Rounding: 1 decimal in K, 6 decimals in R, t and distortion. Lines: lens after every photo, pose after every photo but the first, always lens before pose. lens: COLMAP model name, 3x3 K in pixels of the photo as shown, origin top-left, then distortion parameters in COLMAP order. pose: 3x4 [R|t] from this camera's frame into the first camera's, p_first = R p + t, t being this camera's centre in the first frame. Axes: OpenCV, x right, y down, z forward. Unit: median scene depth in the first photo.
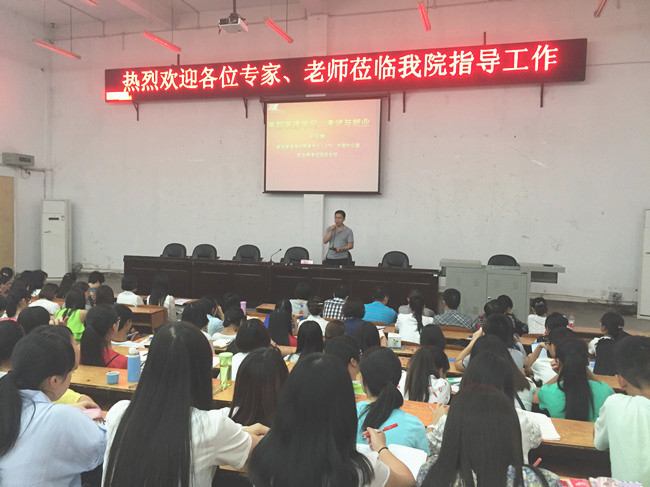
lens RADIAL K [[551.2, 0, 324.8], [0, 551.2, 246.5], [0, 0, 1]] dist [0.003392, -0.012136]
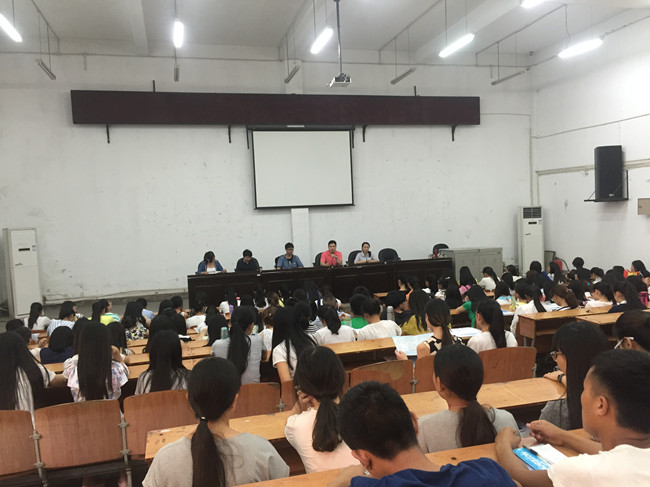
lens RADIAL K [[551.2, 0, 324.5], [0, 551.2, 241.2], [0, 0, 1]] dist [0.003392, -0.012136]
pose [[0.849682, -0.081984, 0.520882, -0.599292], [0.090420, 0.995861, 0.009246, -0.030343], [-0.519484, 0.039242, 0.853578, -0.043870]]
